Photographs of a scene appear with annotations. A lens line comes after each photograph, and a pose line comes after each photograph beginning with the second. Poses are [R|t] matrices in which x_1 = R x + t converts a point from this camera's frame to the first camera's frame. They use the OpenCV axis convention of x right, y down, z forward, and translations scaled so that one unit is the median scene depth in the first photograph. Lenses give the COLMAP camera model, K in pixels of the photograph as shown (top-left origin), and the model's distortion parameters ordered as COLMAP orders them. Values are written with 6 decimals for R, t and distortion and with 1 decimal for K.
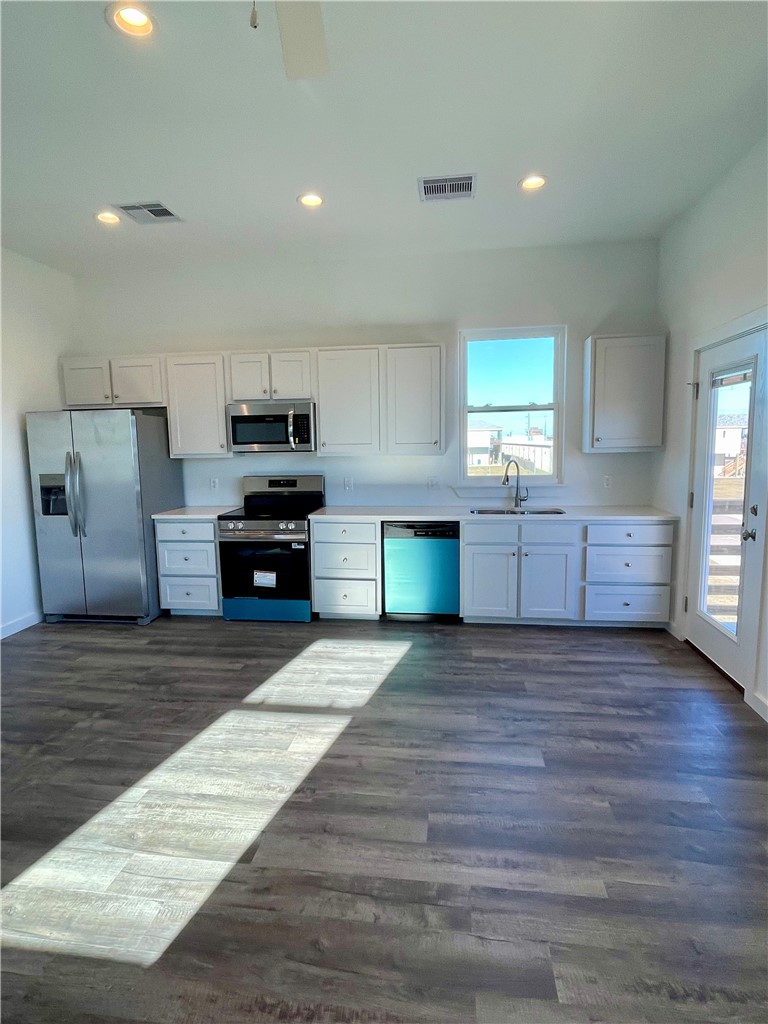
lens RADIAL K [[544.3, 0, 383.3], [0, 544.3, 509.8], [0, 0, 1]] dist [-0.006250, -0.001800]
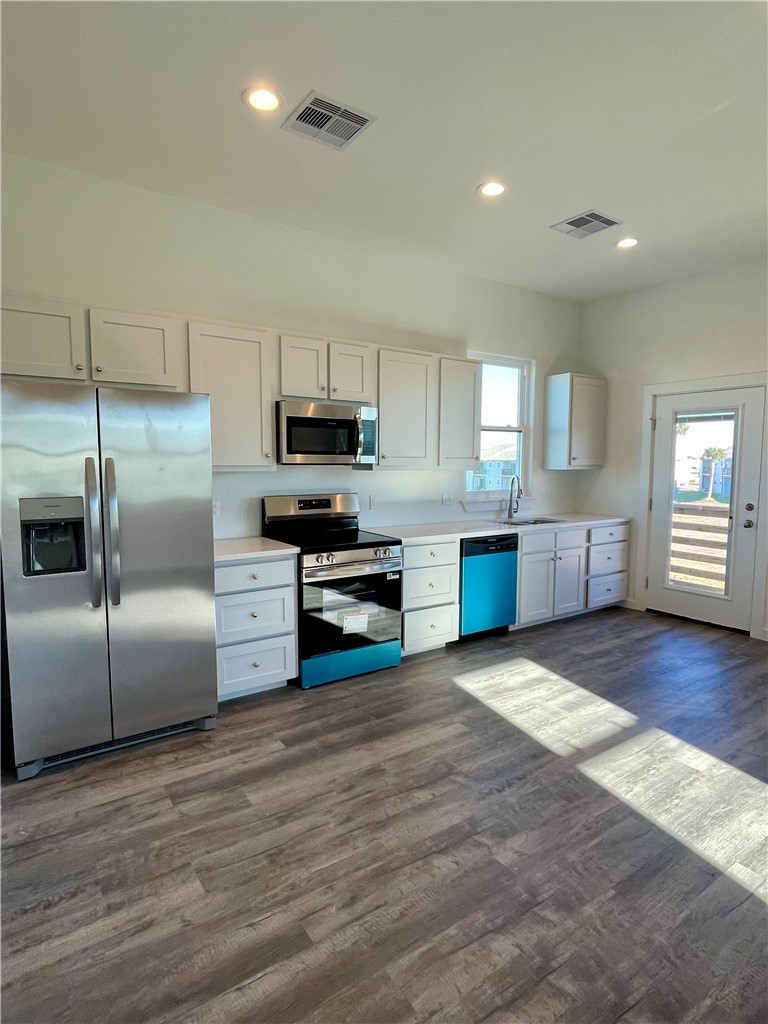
lens RADIAL K [[544.3, 0, 383.2], [0, 544.3, 511.4], [0, 0, 1]] dist [-0.006250, -0.001800]
pose [[0.748177, -0.040701, 0.662250, -0.761143], [0.066227, 0.997713, -0.013502, -0.024233], [-0.660186, 0.053961, 0.749161, 0.396549]]
